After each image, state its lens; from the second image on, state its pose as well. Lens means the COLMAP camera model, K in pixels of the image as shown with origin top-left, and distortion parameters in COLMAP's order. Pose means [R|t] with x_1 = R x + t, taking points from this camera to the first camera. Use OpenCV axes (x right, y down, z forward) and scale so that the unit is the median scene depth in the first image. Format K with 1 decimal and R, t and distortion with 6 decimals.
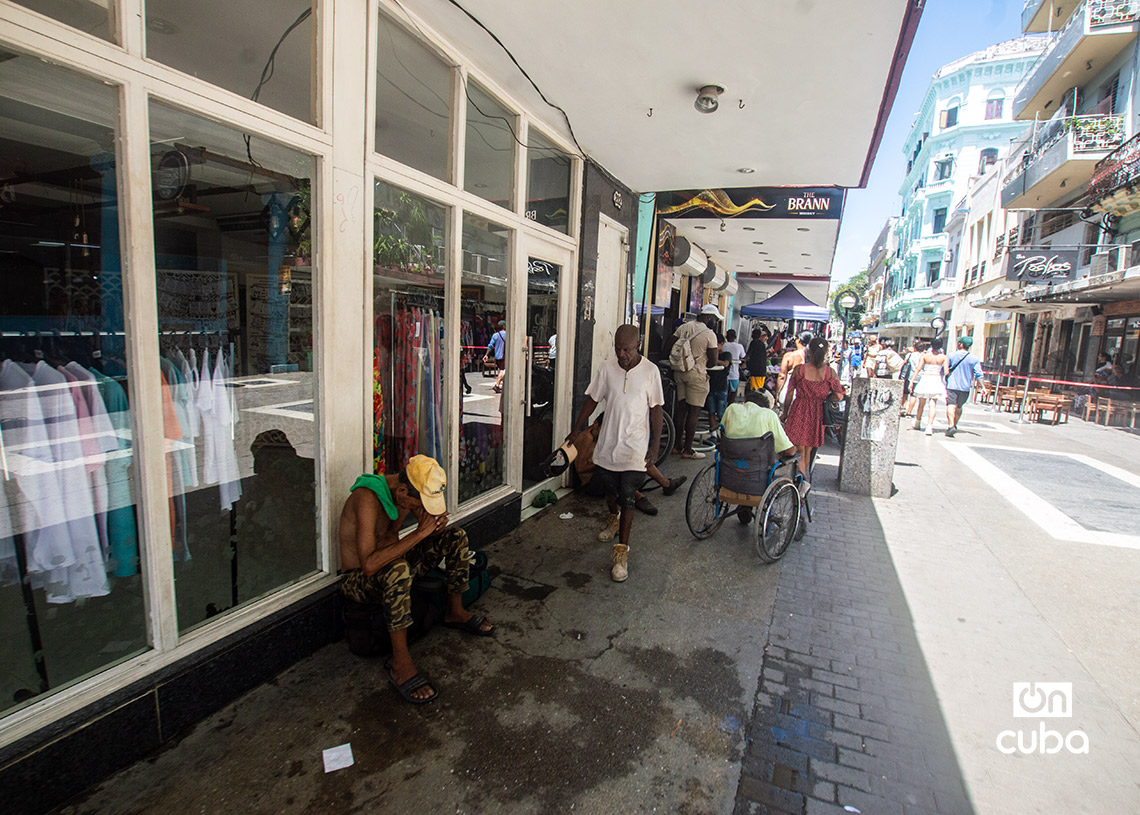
lens RADIAL K [[531.7, 0, 574.4], [0, 531.7, 406.2], [0, 0, 1]] dist [-0.022586, 0.000500]
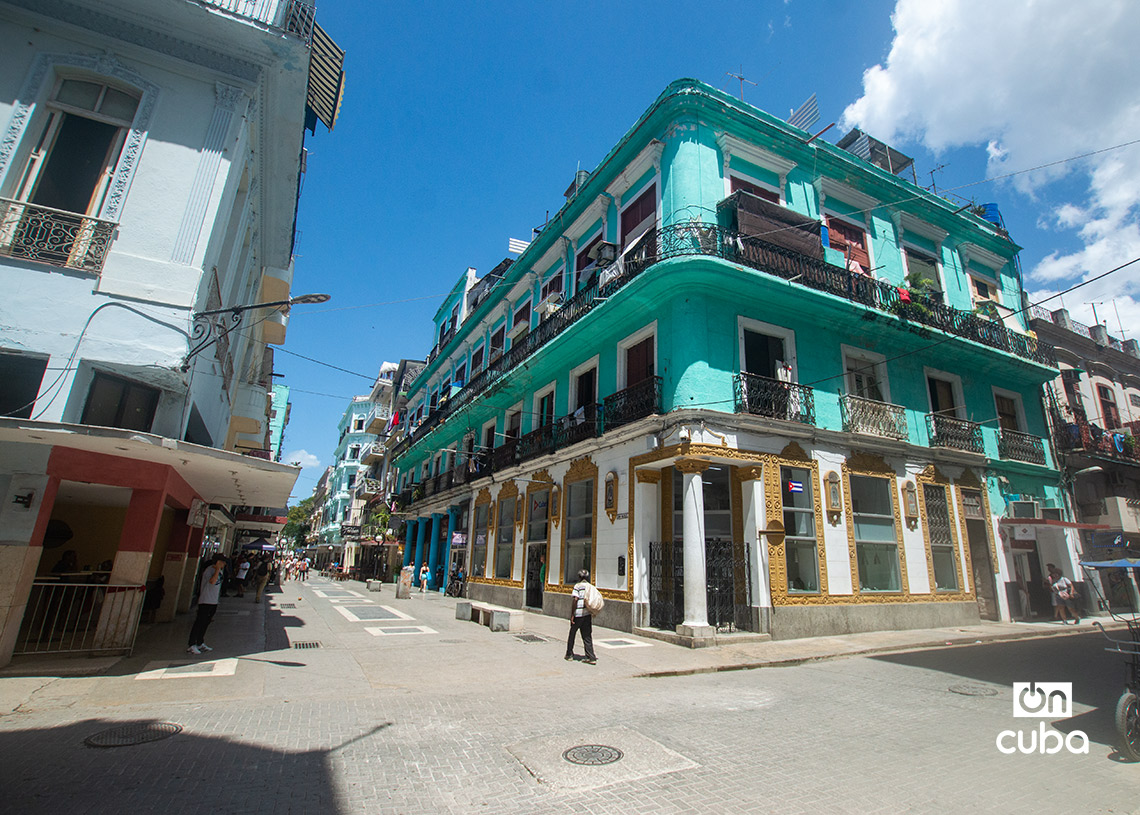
lens RADIAL K [[531.7, 0, 574.4], [0, 531.7, 406.2], [0, 0, 1]] dist [-0.022586, 0.000500]
pose [[0.591016, 0.210507, 0.778708, -0.224815], [0.102838, 0.937810, -0.331568, 0.043998], [-0.800078, 0.276043, 0.532612, -0.488767]]
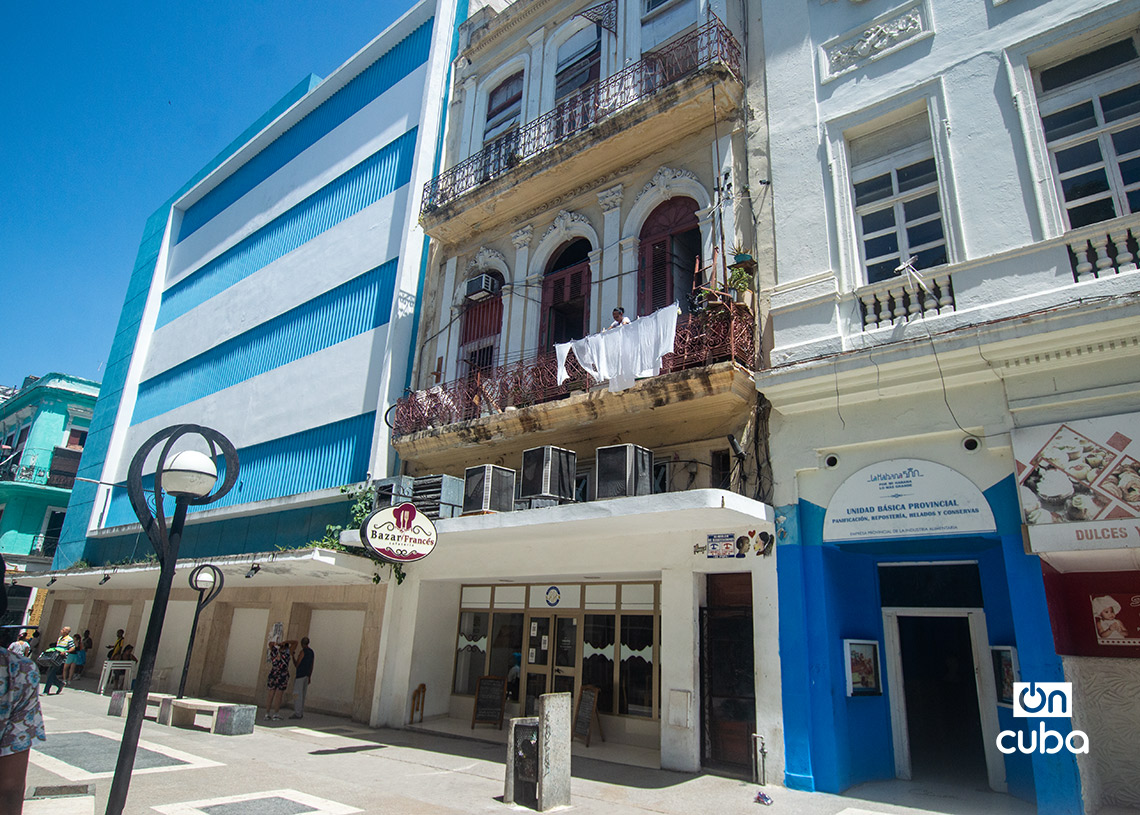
lens RADIAL K [[724.7, 0, 570.0], [0, 724.7, 407.5], [0, 0, 1]] dist [-0.004182, -0.000964]
pose [[0.273265, 0.275334, 0.921693, -1.690432], [0.099201, 0.944987, -0.311704, 0.360061], [-0.956810, 0.176610, 0.230919, -3.353694]]
